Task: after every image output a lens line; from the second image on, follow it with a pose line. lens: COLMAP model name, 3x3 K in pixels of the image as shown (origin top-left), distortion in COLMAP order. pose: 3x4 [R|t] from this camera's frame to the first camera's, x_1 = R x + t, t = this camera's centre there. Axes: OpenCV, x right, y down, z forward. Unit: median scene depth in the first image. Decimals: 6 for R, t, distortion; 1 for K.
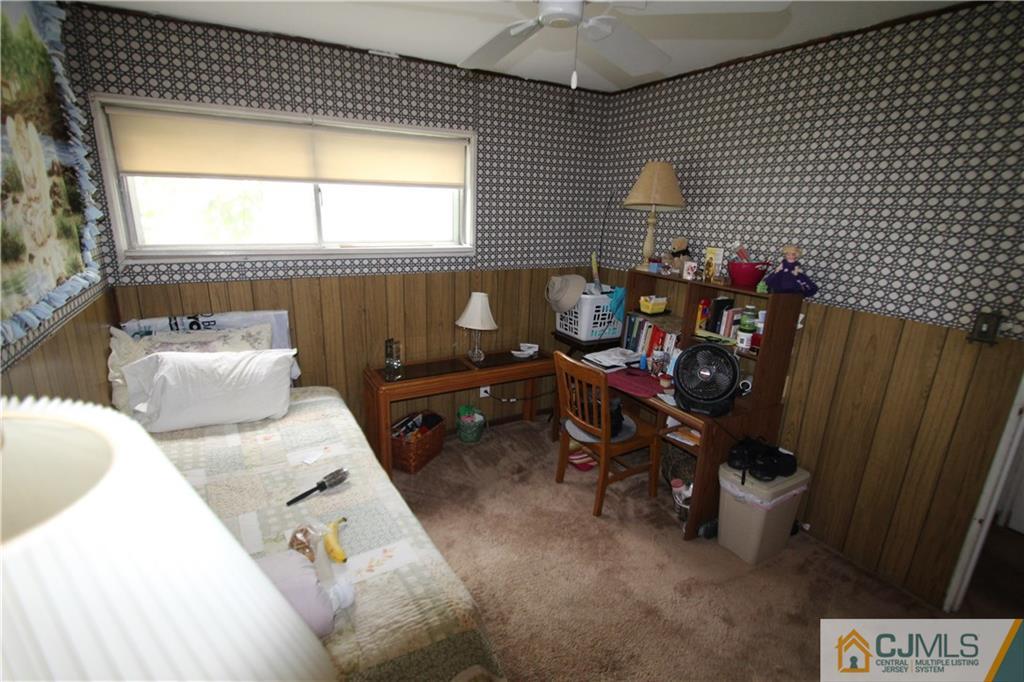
lens RADIAL K [[484.8, 0, 493.1], [0, 484.8, 344.6], [0, 0, 1]] dist [-0.002953, -0.001082]
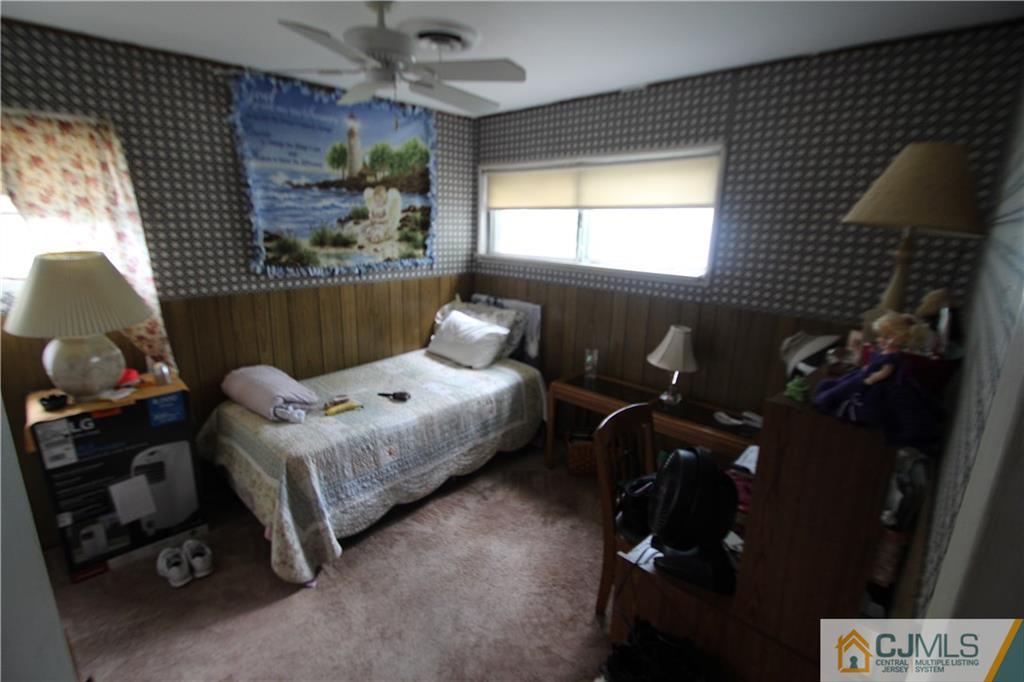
lens RADIAL K [[486.1, 0, 512.0], [0, 486.1, 341.0], [0, 0, 1]] dist [-0.001912, -0.000289]
pose [[0.292366, 0.211316, -0.932667, 0.906643], [-0.274846, 0.952700, 0.129698, -0.146108], [0.915959, 0.218420, 0.336617, 0.564192]]
